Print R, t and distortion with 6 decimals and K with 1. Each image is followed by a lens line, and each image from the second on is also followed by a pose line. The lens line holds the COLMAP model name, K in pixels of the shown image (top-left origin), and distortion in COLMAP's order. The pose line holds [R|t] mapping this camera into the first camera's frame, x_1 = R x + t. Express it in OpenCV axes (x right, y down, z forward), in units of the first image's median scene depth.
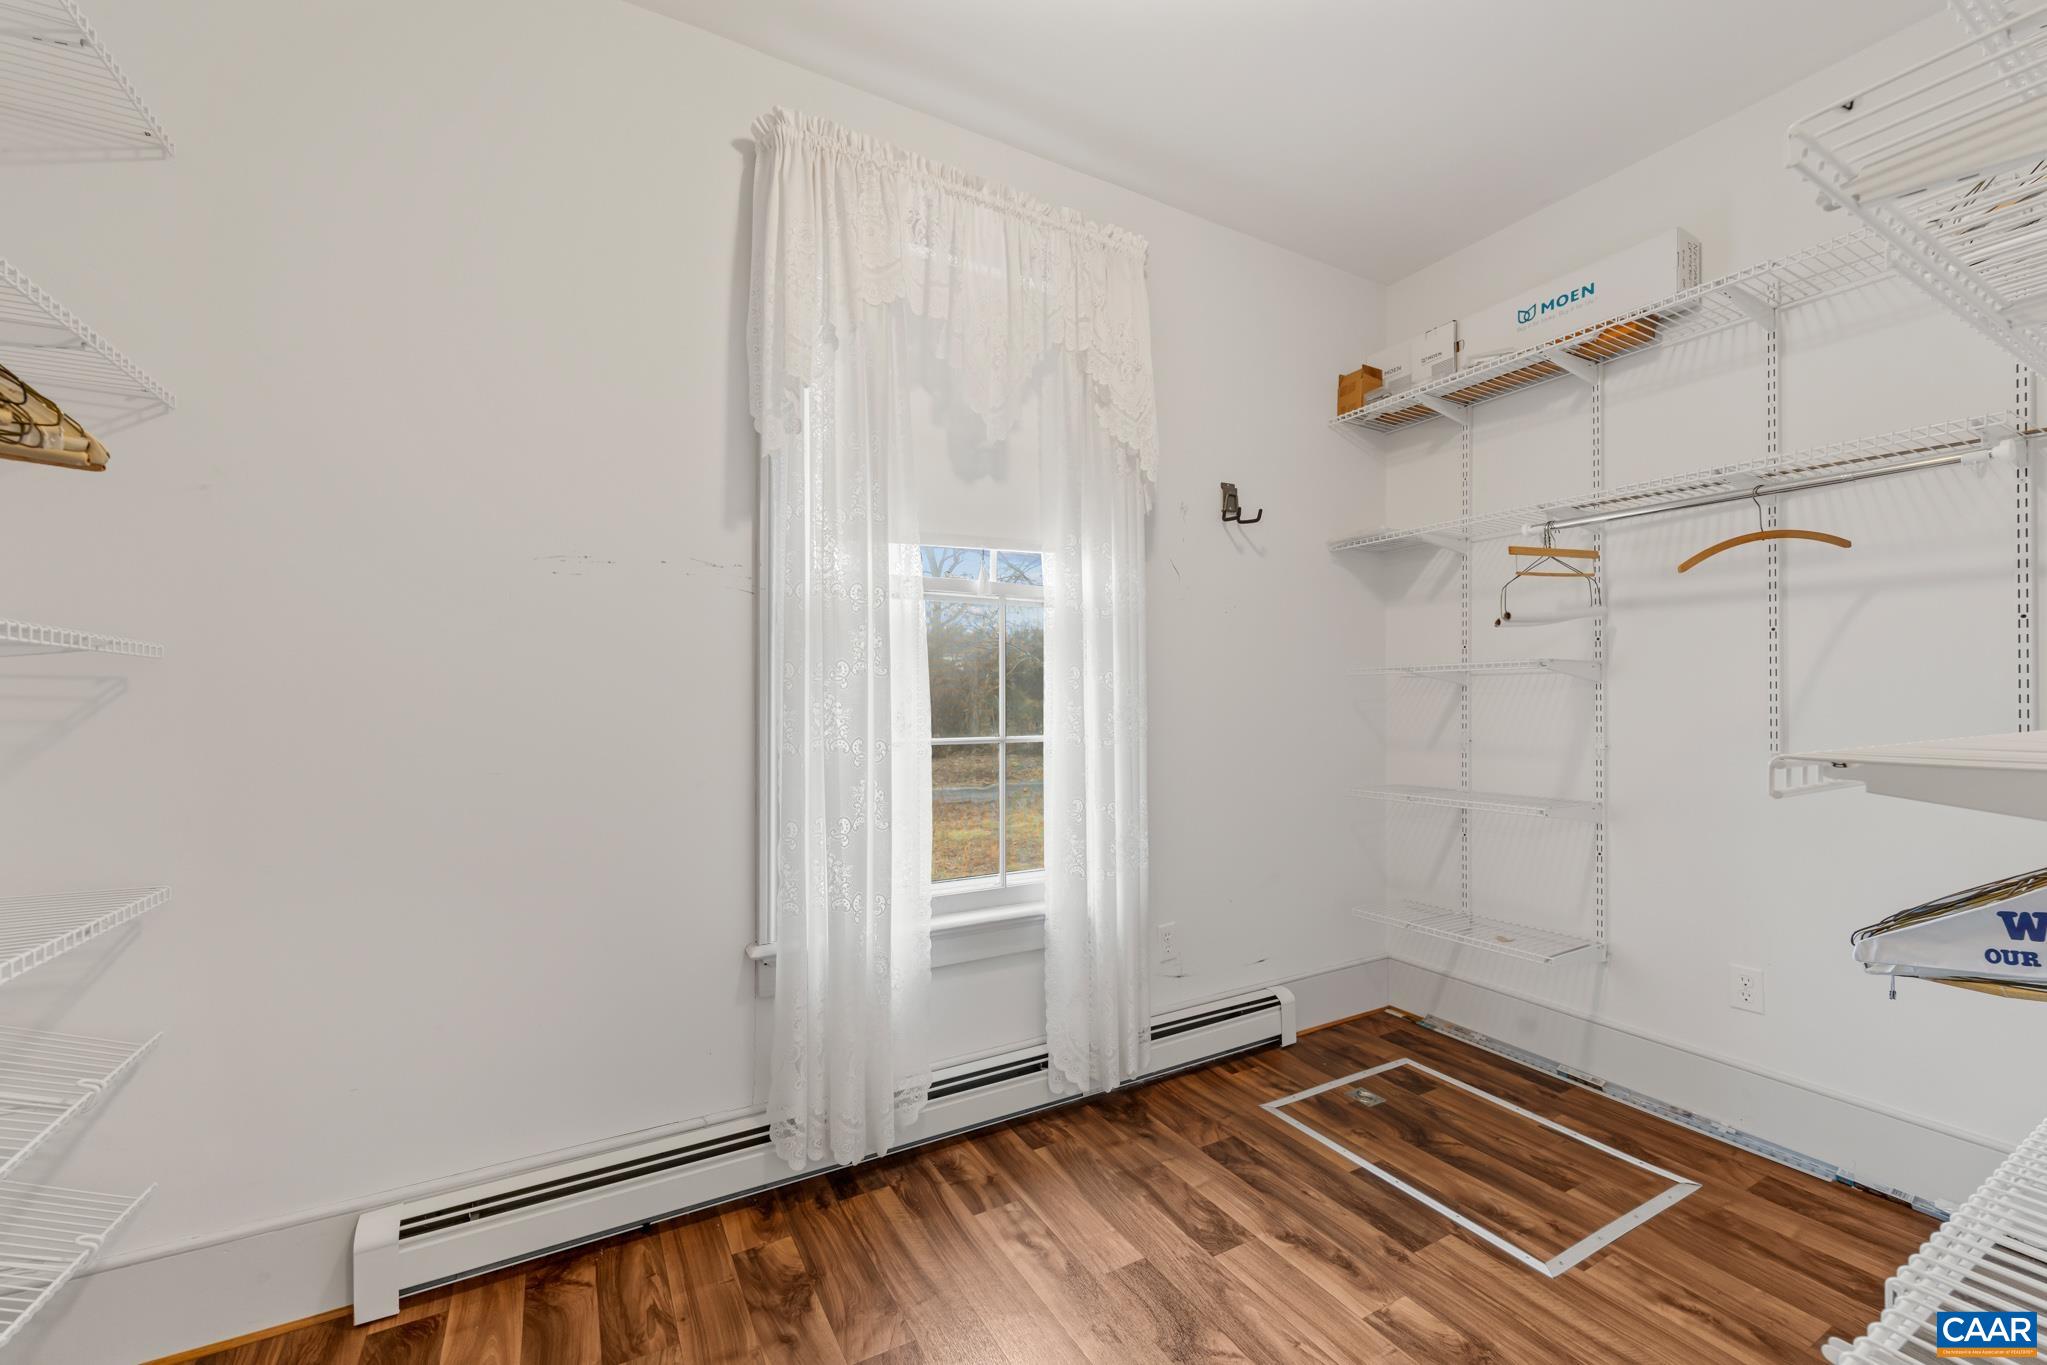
lens RADIAL K [[818.0, 0, 1026.6], [0, 818.0, 688.9], [0, 0, 1]] dist [-0.000640, -0.001775]
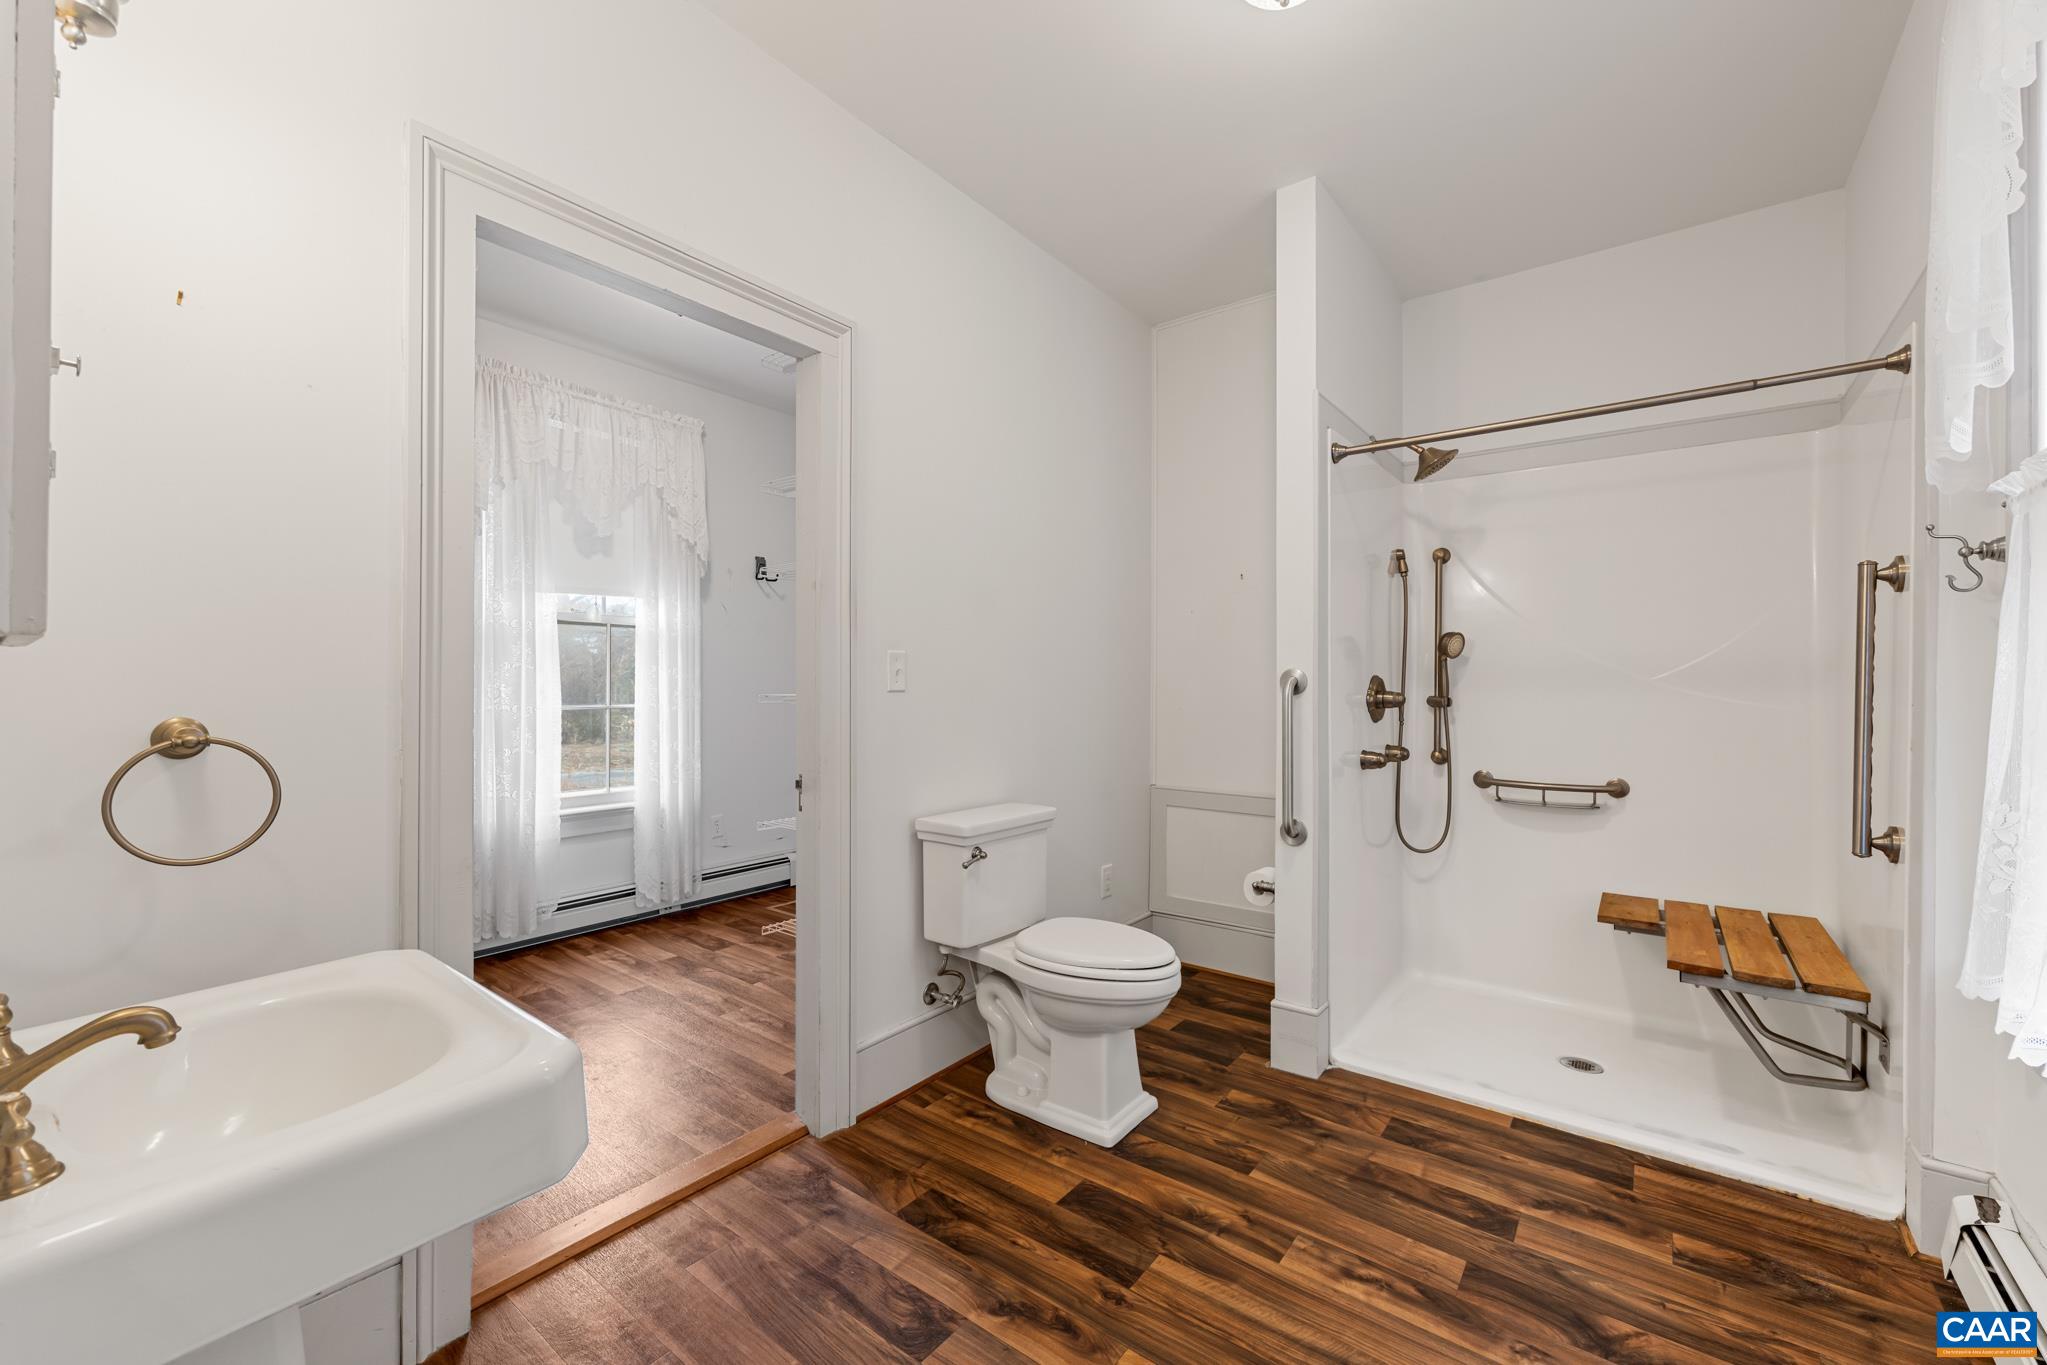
lens RADIAL K [[818.0, 0, 1011.0], [0, 818.0, 680.3], [0, 0, 1]] dist [-0.000640, -0.001775]
pose [[0.924249, 0.007367, 0.381720, 0.101100], [-0.009433, 0.999949, 0.003541, -0.007624], [-0.381674, -0.006874, 0.924271, -0.950749]]
